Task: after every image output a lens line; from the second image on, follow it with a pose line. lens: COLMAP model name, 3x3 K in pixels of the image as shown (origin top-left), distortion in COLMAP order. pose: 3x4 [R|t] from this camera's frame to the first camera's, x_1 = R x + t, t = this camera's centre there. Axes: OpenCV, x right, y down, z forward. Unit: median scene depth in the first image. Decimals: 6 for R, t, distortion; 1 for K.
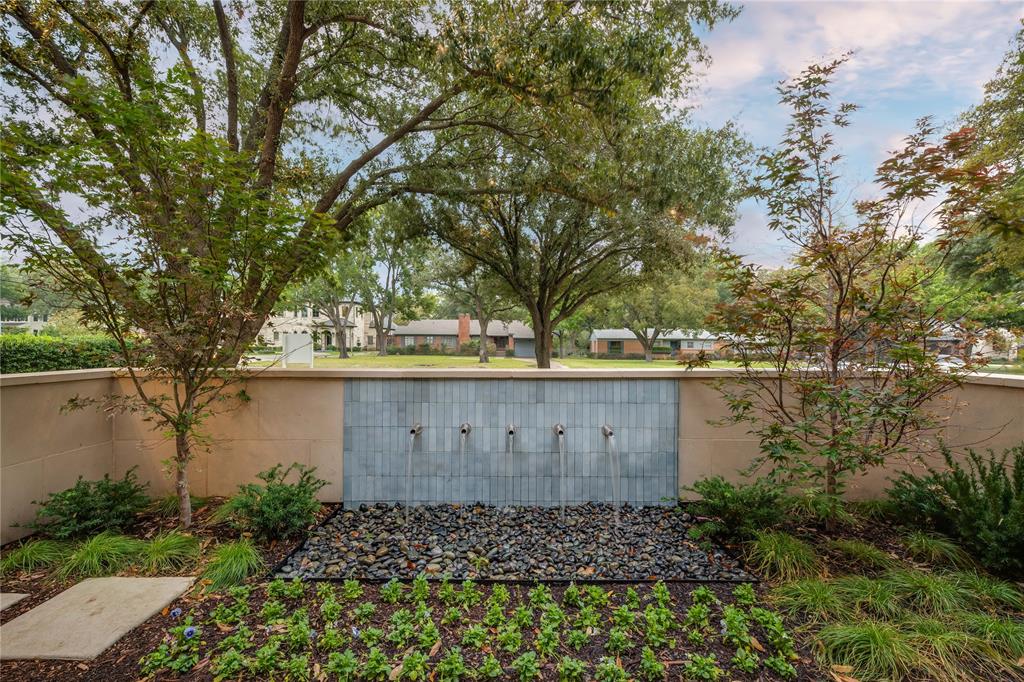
lens RADIAL K [[426.0, 0, 512.0], [0, 426.0, 341.0], [0, 0, 1]] dist [0.009359, -0.000005]
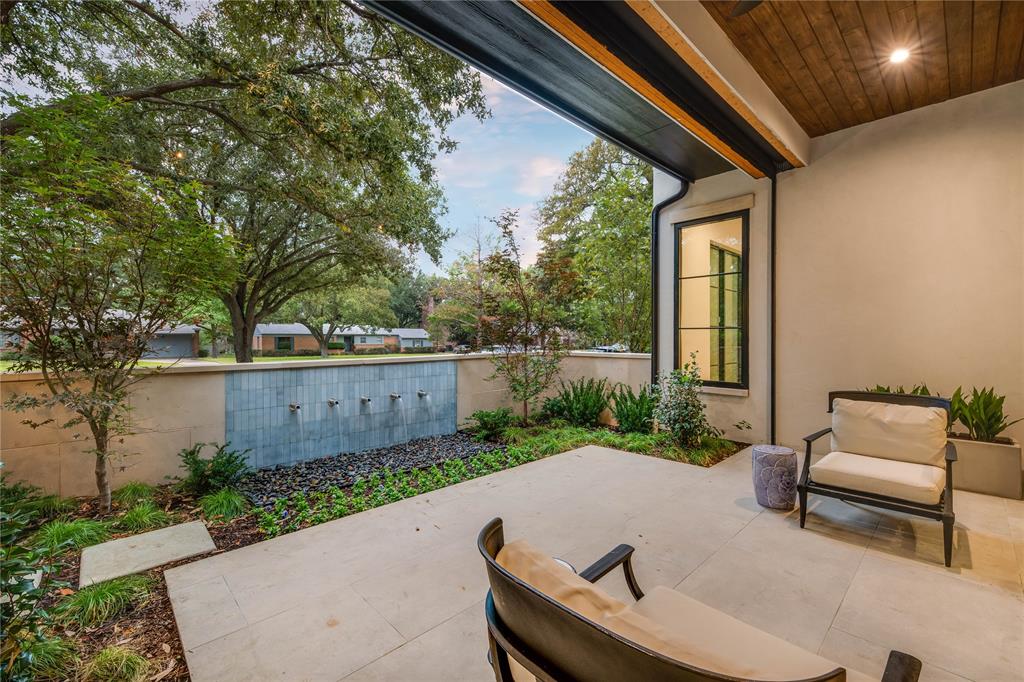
lens RADIAL K [[438.4, 0, 515.7], [0, 438.4, 344.0], [0, 0, 1]] dist [-0.000071, -0.000654]
pose [[0.721629, -0.016989, 0.692072, -0.656859], [0.004638, 0.999795, 0.019707, -0.009508], [-0.692265, -0.011011, 0.721560, -0.442630]]
